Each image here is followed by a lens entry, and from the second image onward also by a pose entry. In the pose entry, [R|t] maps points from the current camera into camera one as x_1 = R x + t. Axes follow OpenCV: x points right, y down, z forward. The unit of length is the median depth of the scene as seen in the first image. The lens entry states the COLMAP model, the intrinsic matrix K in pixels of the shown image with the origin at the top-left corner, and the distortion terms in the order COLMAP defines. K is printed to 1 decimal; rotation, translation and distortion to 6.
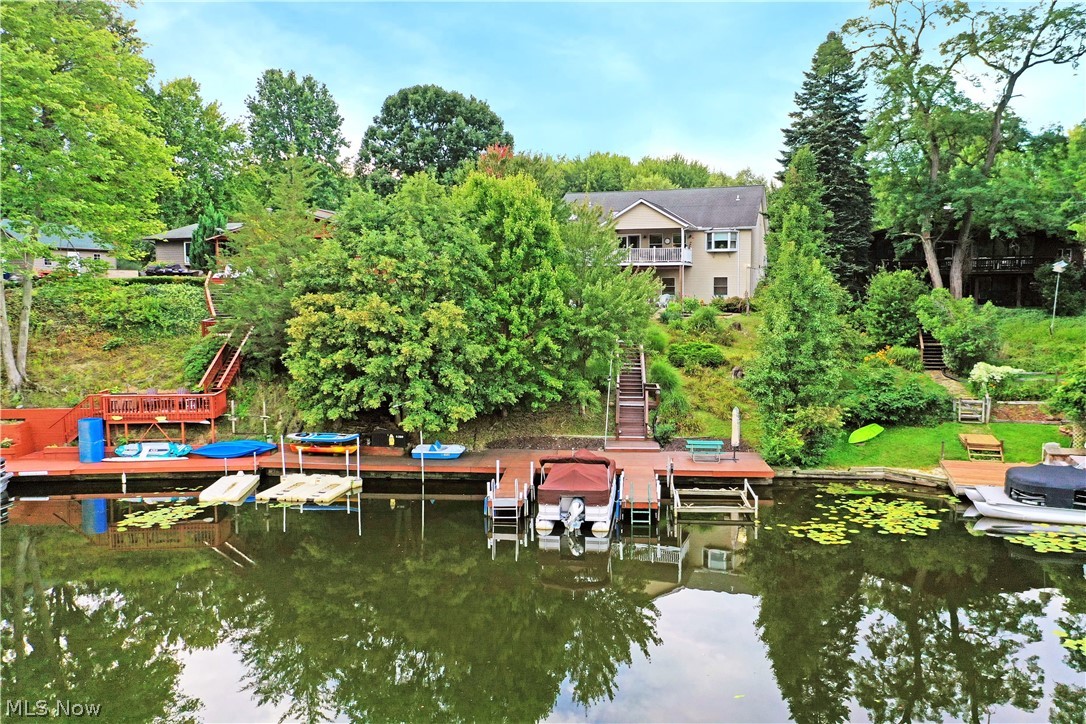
lens RADIAL K [[868.4, 0, 543.0], [0, 868.4, 362.0], [0, 0, 1]] dist [0.025192, 0.001187]
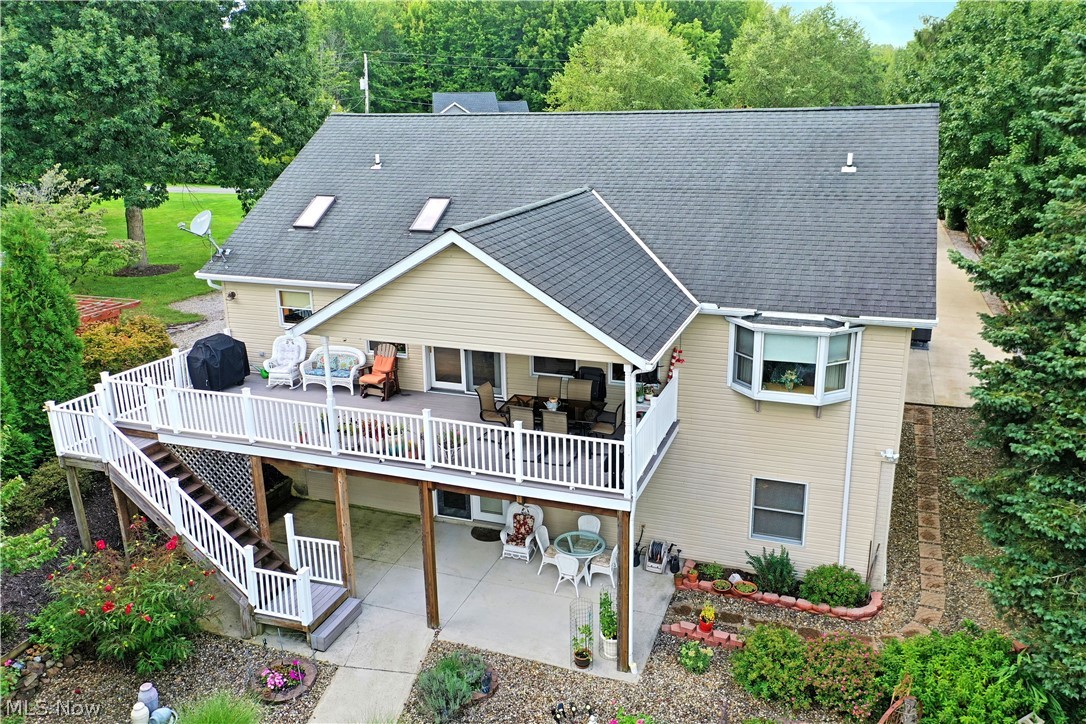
lens RADIAL K [[868.4, 0, 543.0], [0, 868.4, 362.0], [0, 0, 1]] dist [0.025192, 0.001187]
pose [[0.999621, -0.013148, -0.024199, 0.136404], [0.017723, 0.979674, 0.199813, -0.191424], [0.021080, -0.200167, 0.979535, 0.737018]]
